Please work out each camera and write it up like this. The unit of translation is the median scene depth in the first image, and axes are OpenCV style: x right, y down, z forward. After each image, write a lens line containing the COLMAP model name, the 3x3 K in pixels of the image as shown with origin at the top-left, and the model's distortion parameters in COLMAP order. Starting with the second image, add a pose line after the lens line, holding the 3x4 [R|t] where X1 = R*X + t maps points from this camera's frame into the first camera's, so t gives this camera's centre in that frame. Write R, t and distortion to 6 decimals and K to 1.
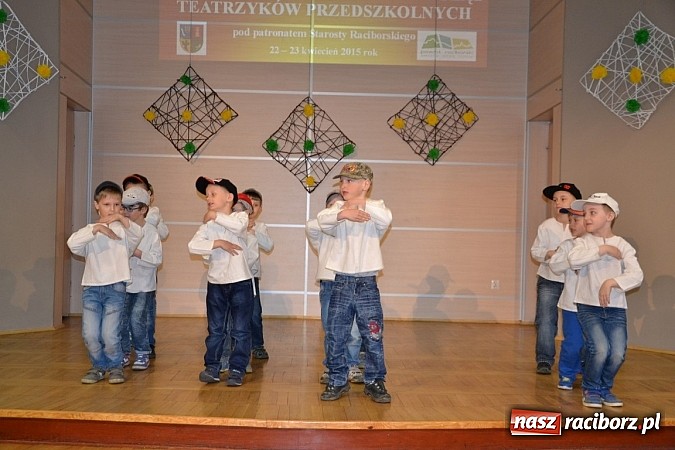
lens RADIAL K [[739.3, 0, 332.3], [0, 739.3, 227.1], [0, 0, 1]] dist [0.055523, 0.000000]
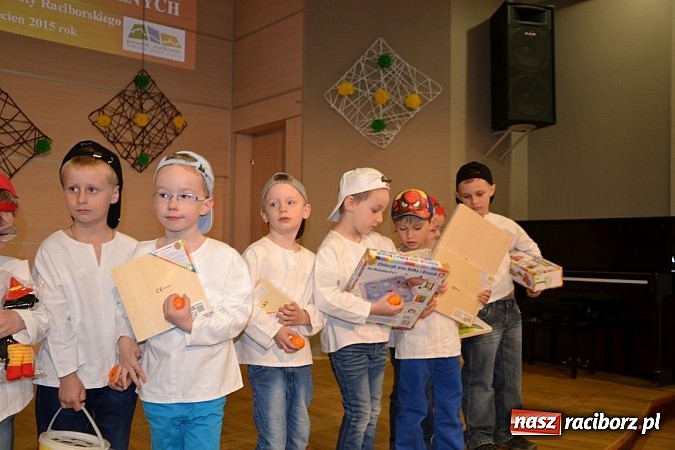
lens RADIAL K [[659.3, 0, 331.2], [0, 659.3, 228.7], [0, 0, 1]] dist [-0.019046, 0.000000]
pose [[0.773972, 0.005777, 0.633193, -0.181428], [0.008221, 0.999782, -0.019171, -0.000785], [-0.633166, 0.020044, 0.773757, 0.263148]]
